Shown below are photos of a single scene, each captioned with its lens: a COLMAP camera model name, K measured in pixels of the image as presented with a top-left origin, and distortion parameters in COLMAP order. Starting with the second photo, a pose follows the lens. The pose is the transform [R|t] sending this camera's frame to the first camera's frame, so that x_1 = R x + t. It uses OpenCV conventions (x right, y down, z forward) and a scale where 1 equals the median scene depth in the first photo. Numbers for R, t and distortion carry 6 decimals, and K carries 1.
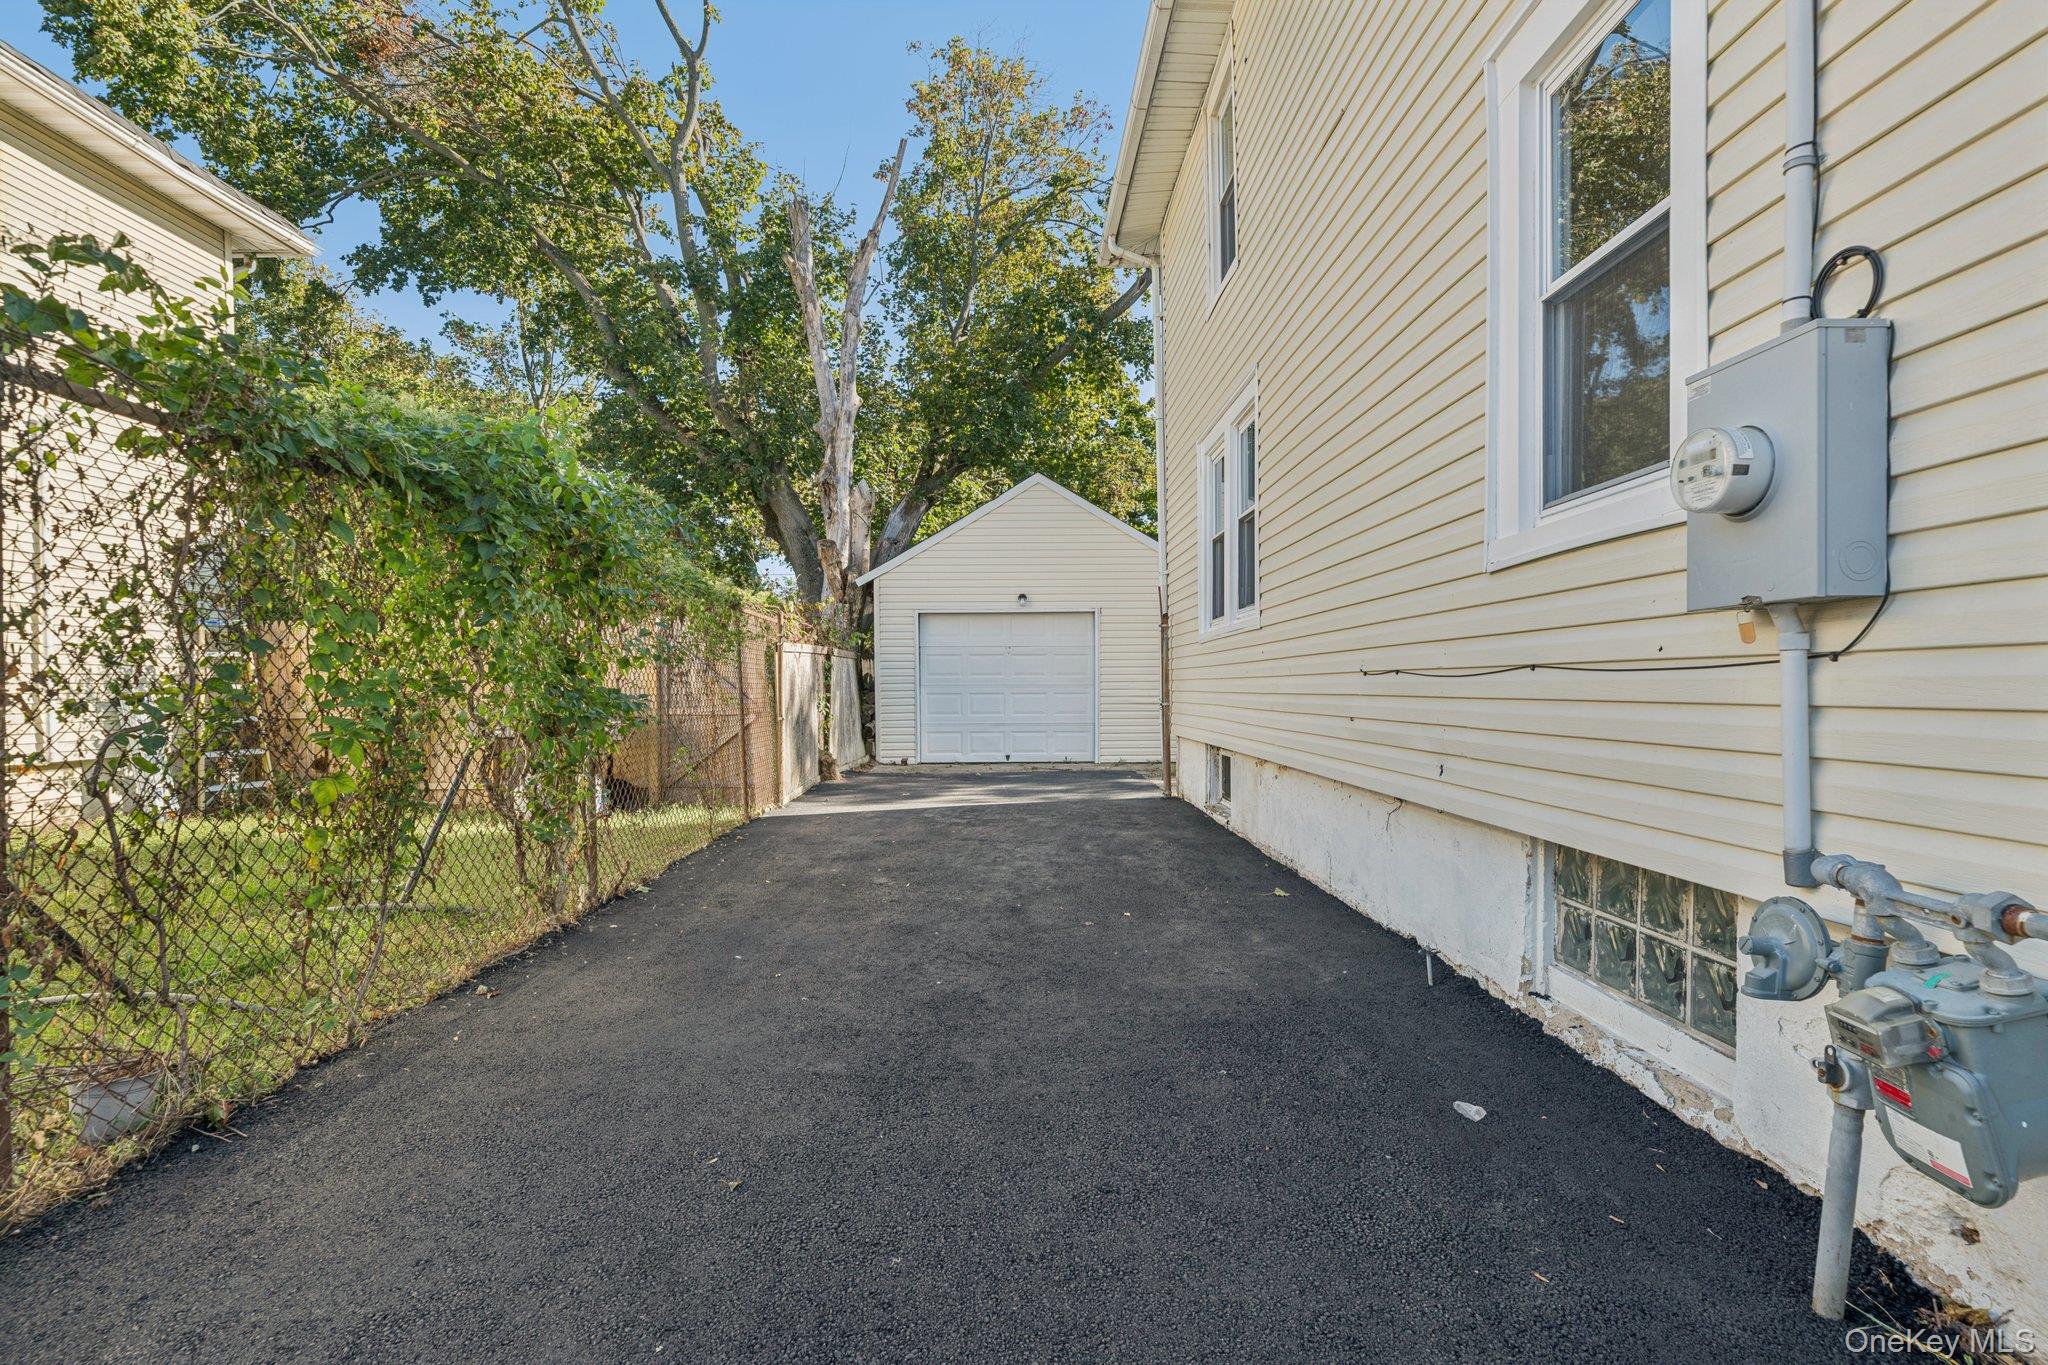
lens RADIAL K [[960.5, 0, 1025.5], [0, 960.5, 686.6], [0, 0, 1]] dist [-0.001383, -0.000319]
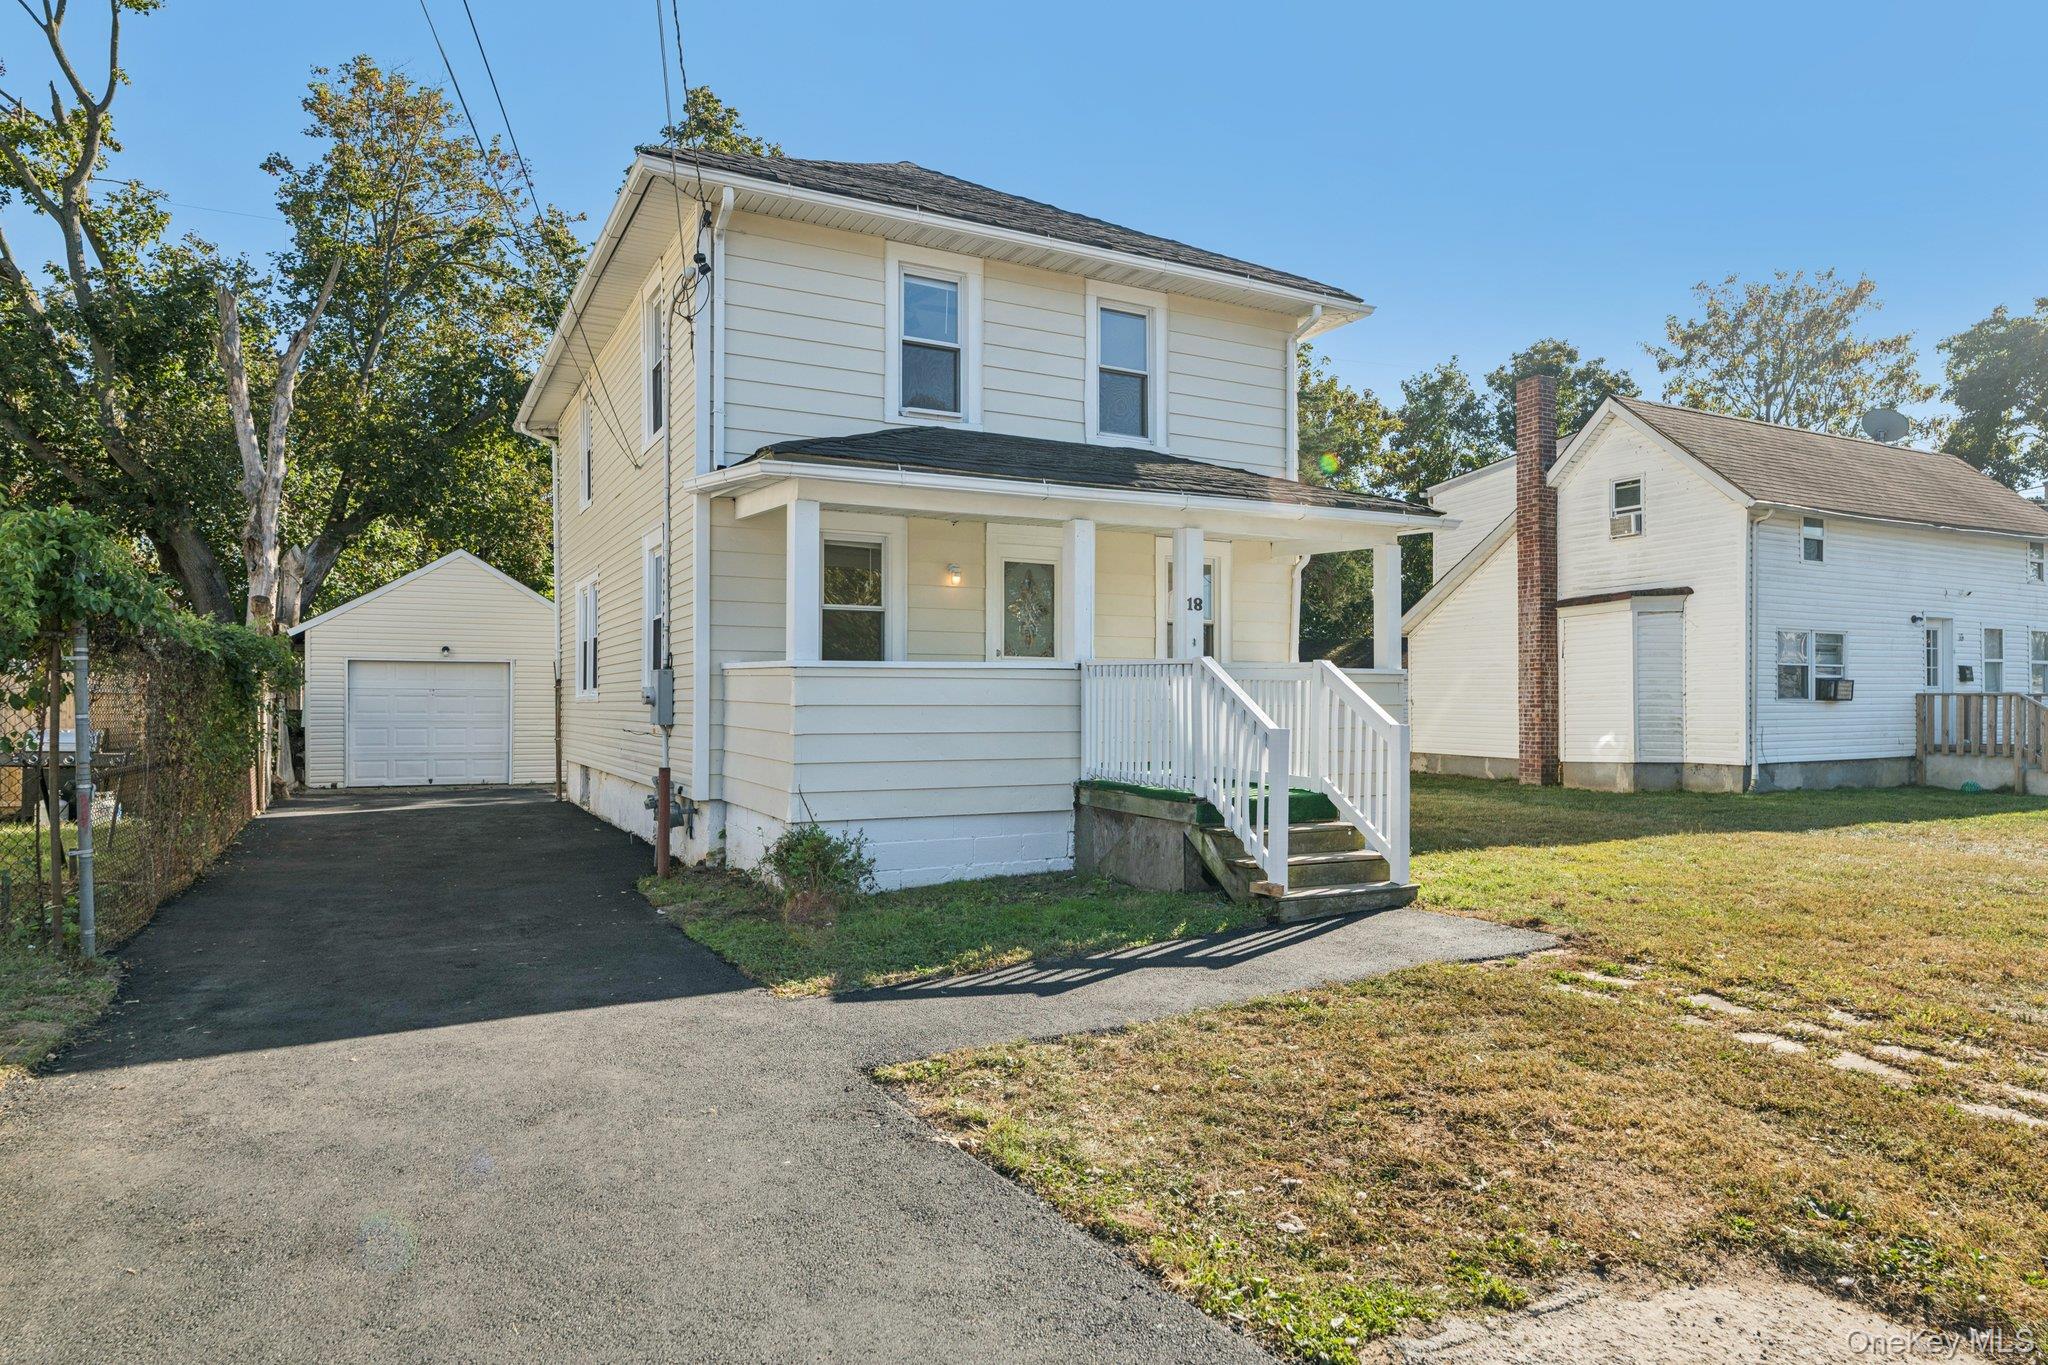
lens RADIAL K [[1204.4, 0, 1019.0], [0, 1204.4, 696.3], [0, 0, 1]] dist [-0.003654, -0.000002]
pose [[0.890924, 0.009720, 0.454048, -0.044433], [-0.008750, 0.999953, -0.004238, -0.030789], [-0.454068, -0.000197, 0.890967, -0.654371]]
